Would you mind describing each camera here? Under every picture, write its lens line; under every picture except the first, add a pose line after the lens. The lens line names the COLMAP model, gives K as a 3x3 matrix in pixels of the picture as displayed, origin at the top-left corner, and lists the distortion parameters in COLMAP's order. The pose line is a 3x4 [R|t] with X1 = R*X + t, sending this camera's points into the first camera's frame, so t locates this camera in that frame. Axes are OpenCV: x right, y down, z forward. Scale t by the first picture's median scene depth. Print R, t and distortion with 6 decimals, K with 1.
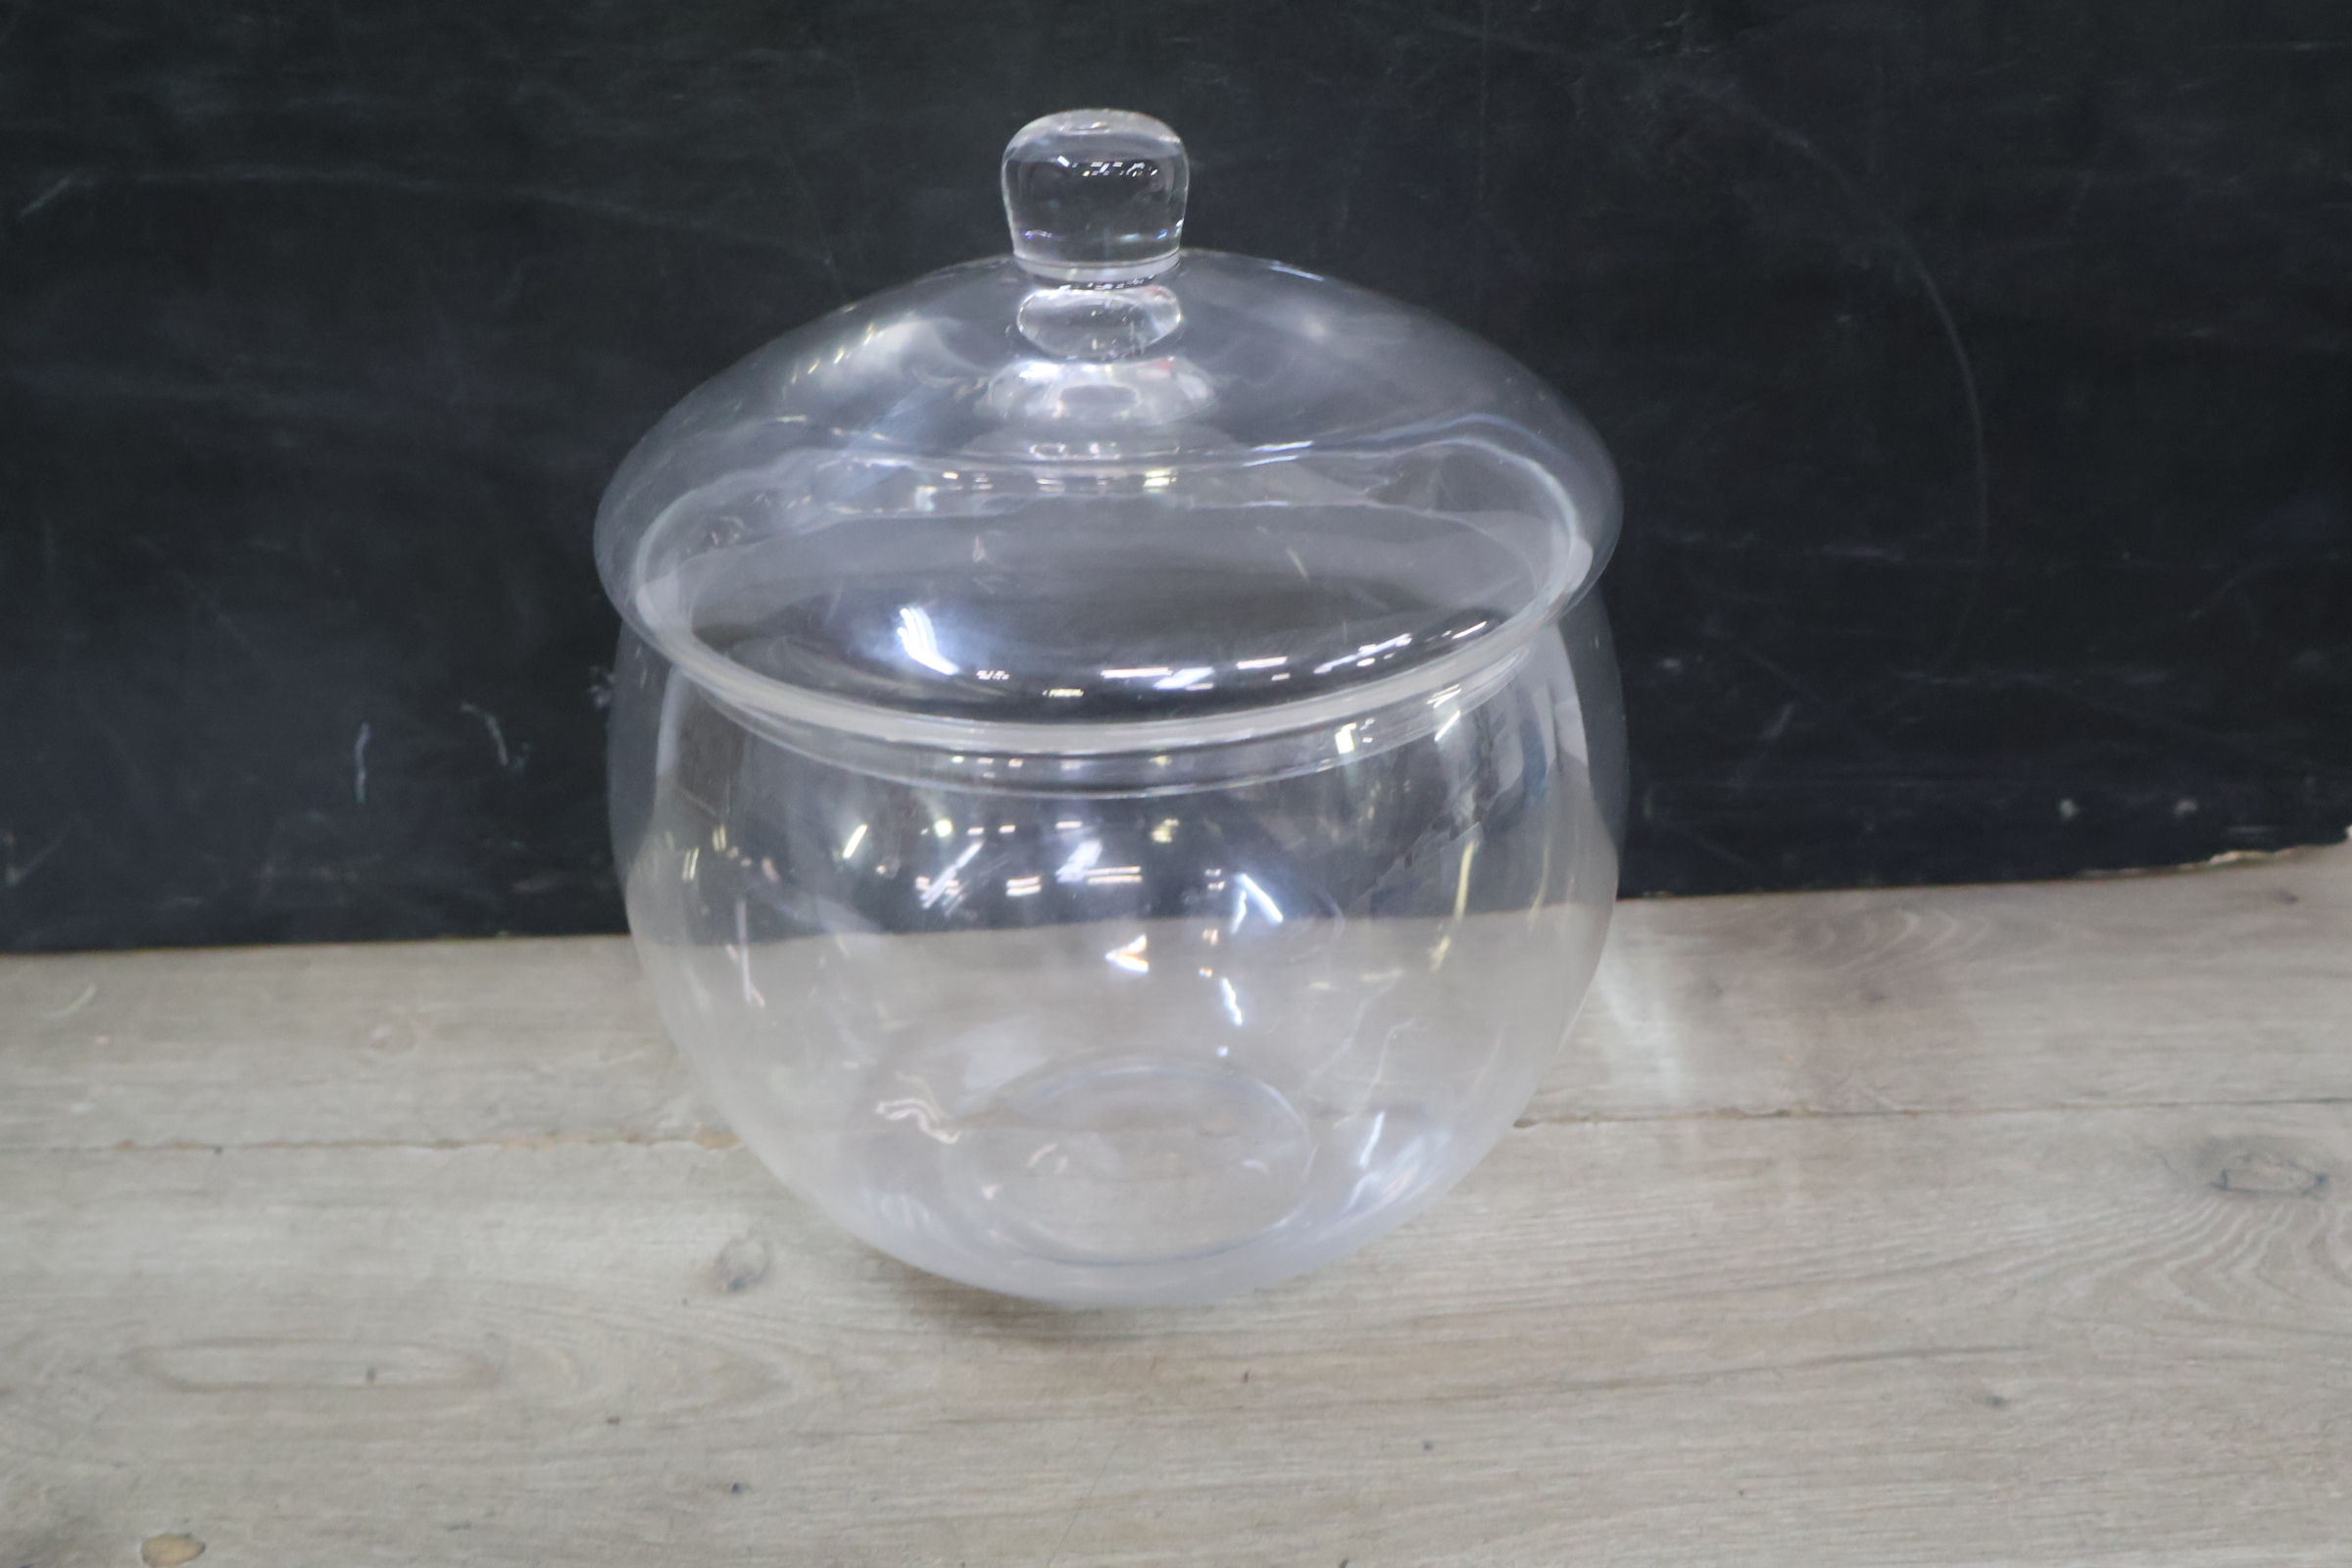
lens RADIAL K [[2357.2, 0, 1169.7], [0, 2357.2, 799.6], [0, 0, 1]] dist [0.004272, 0.000000]
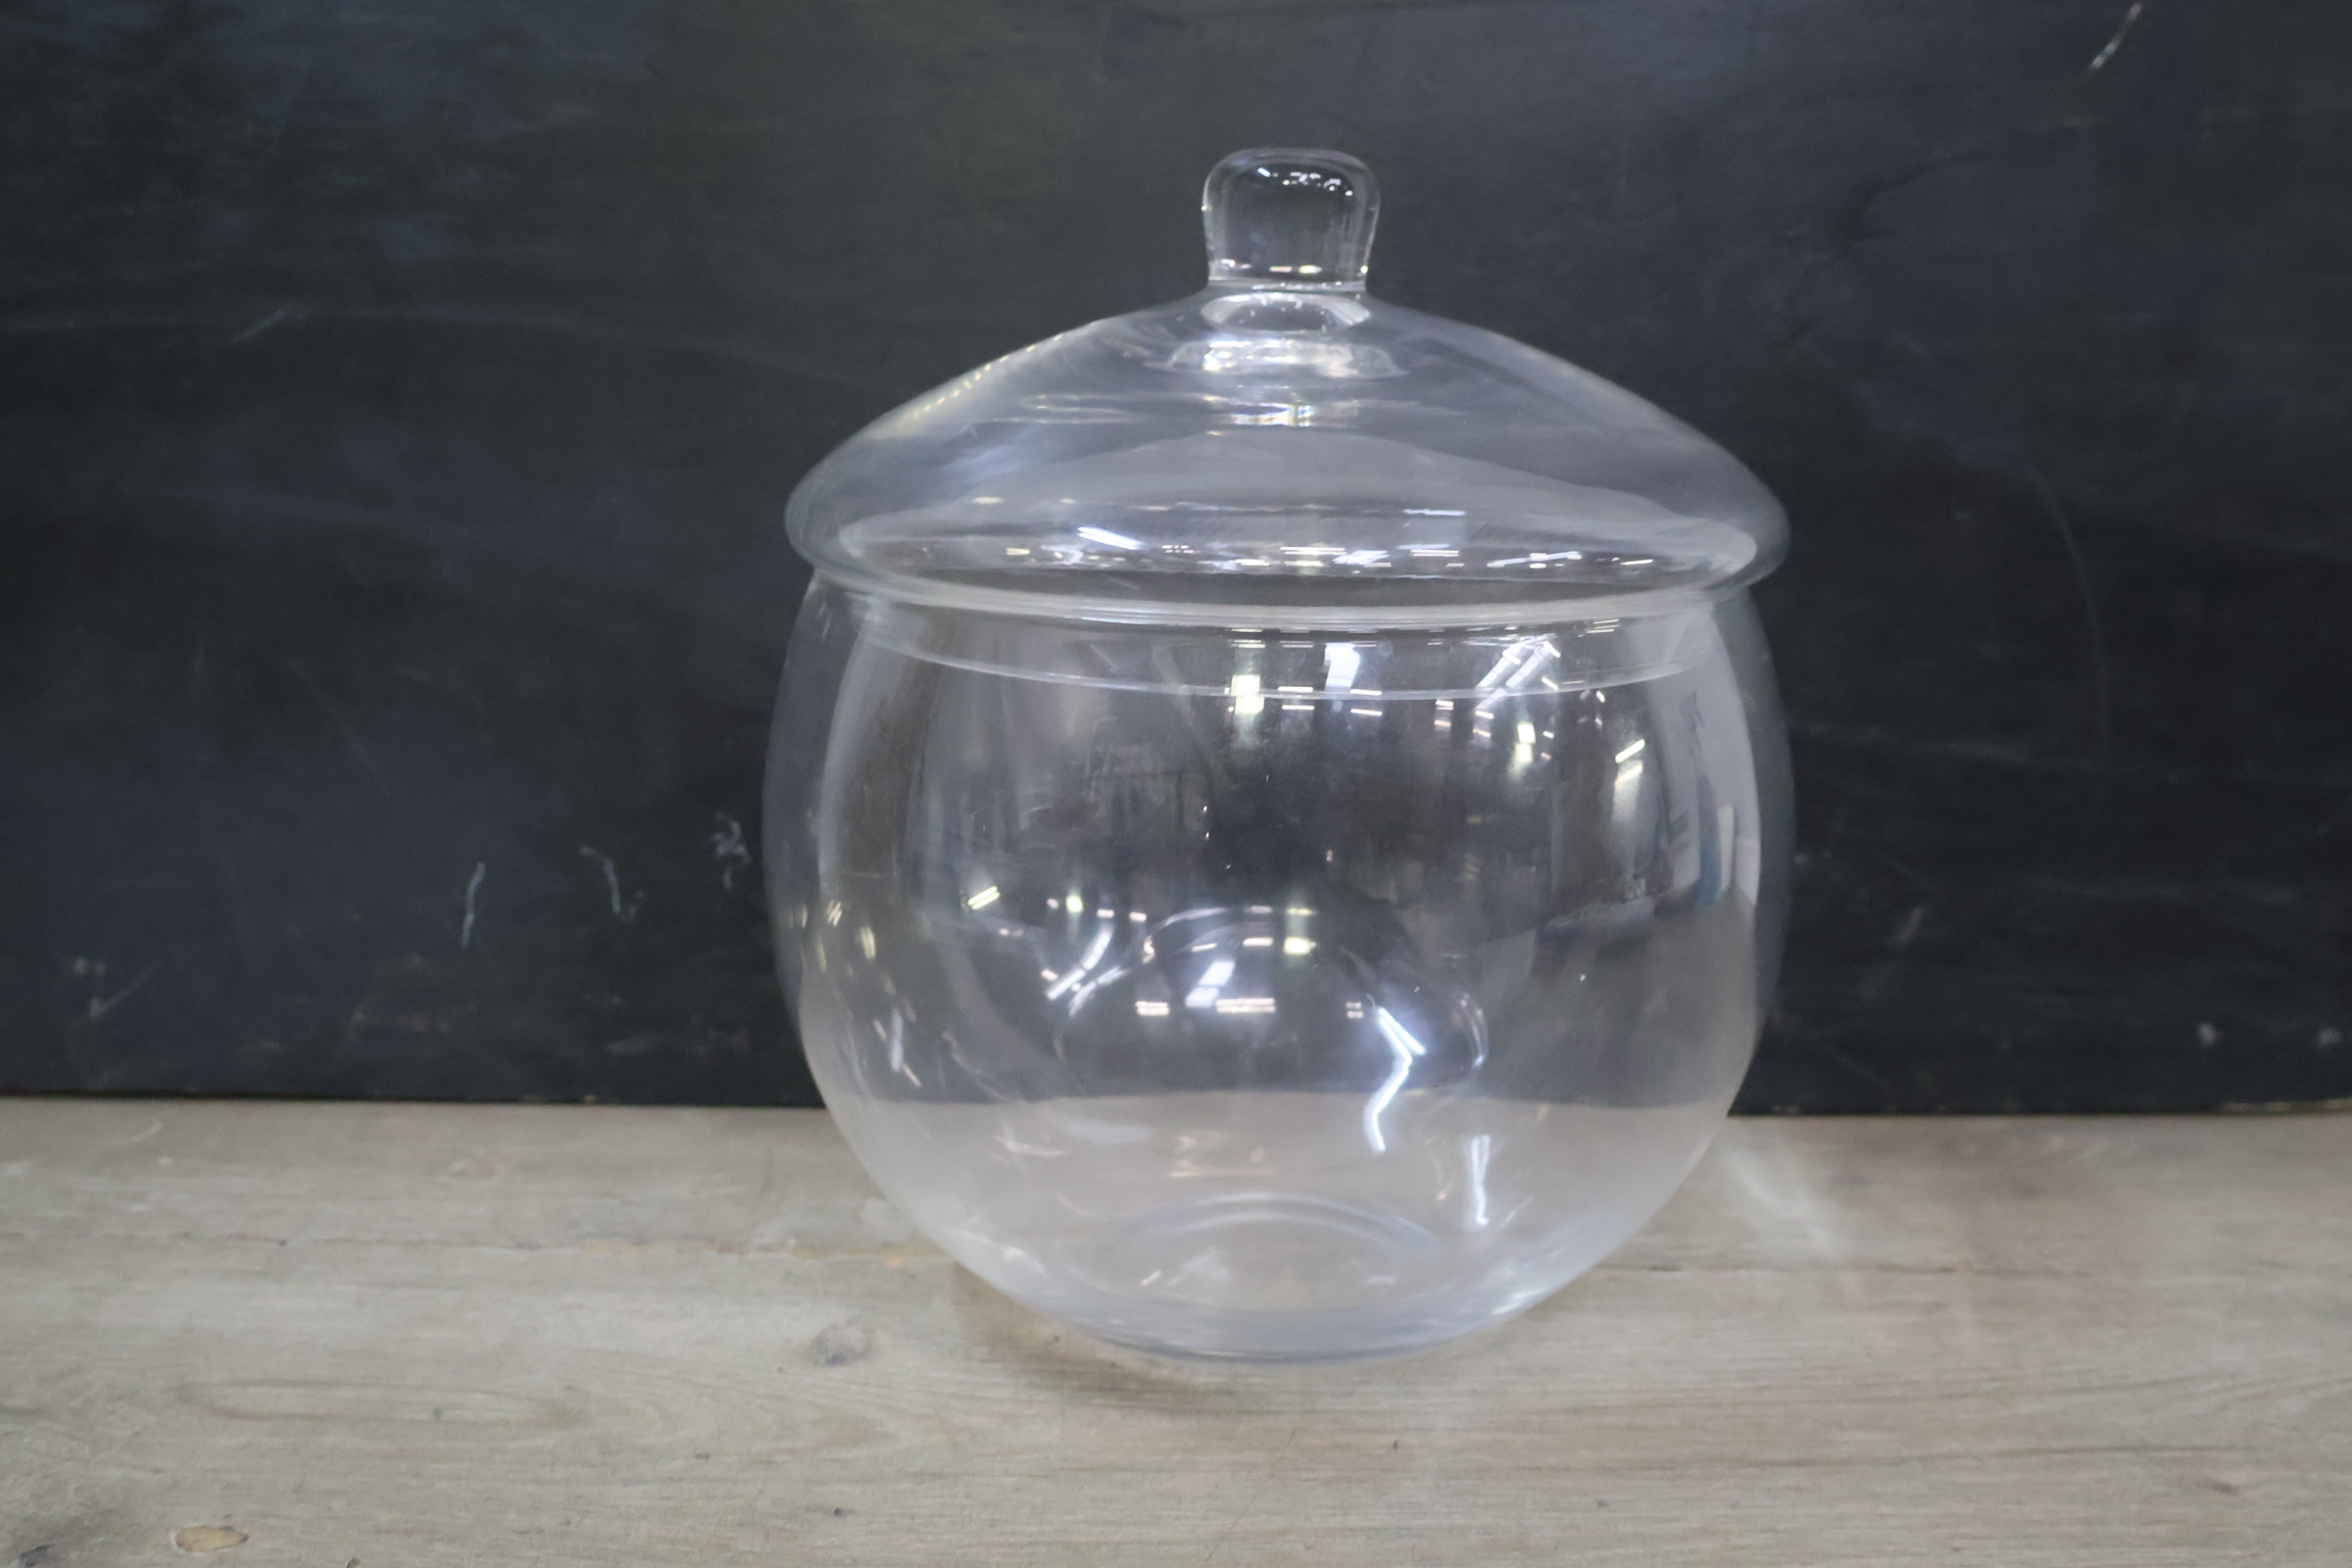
lens RADIAL K [[2357.2, 0, 1172.8], [0, 2357.2, 770.7], [0, 0, 1]] dist [0.004272, 0.000000]
pose [[0.998969, 0.045084, -0.005405, -0.060281], [-0.044705, 0.955674, -0.291013, 0.263057], [-0.007955, 0.290954, 0.956704, 0.048661]]
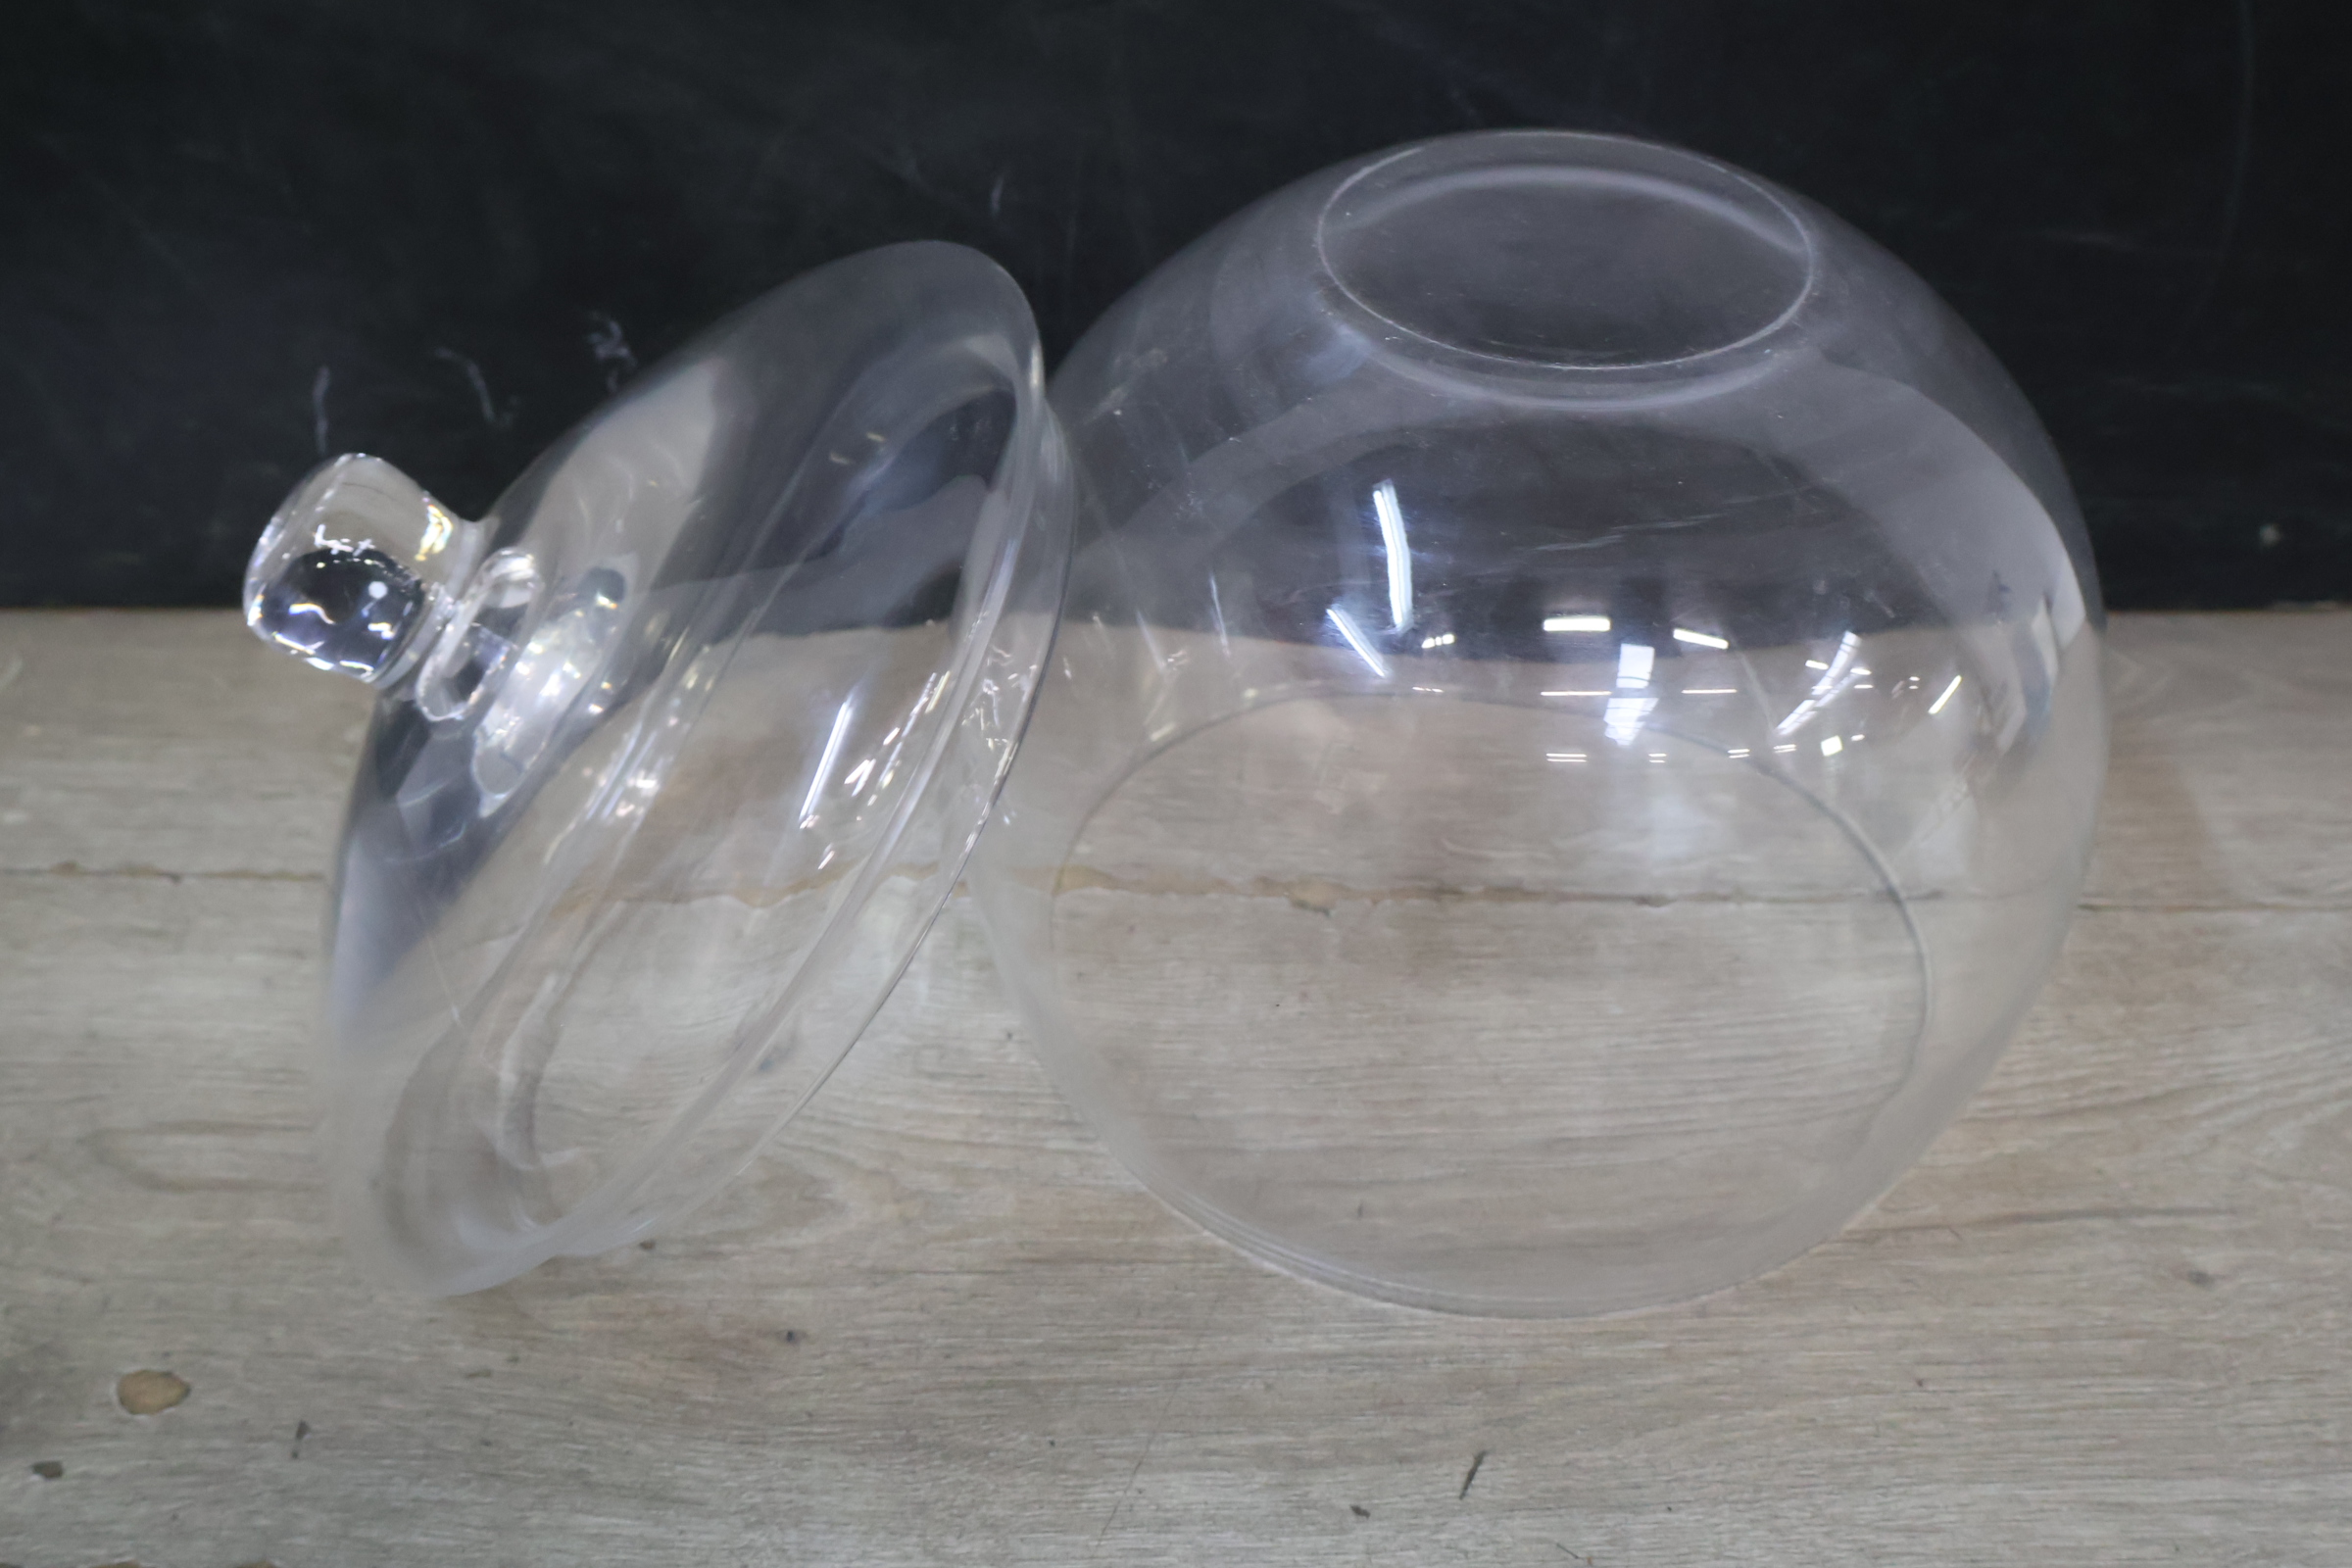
lens RADIAL K [[2357.2, 0, 1165.9], [0, 2357.2, 797.7], [0, 0, 1]] dist [0.004272, 0.000000]
pose [[0.999017, 0.034057, 0.028375, -0.070946], [-0.039271, 0.976882, 0.210141, -0.092728], [-0.020562, -0.211049, 0.977259, 0.163574]]
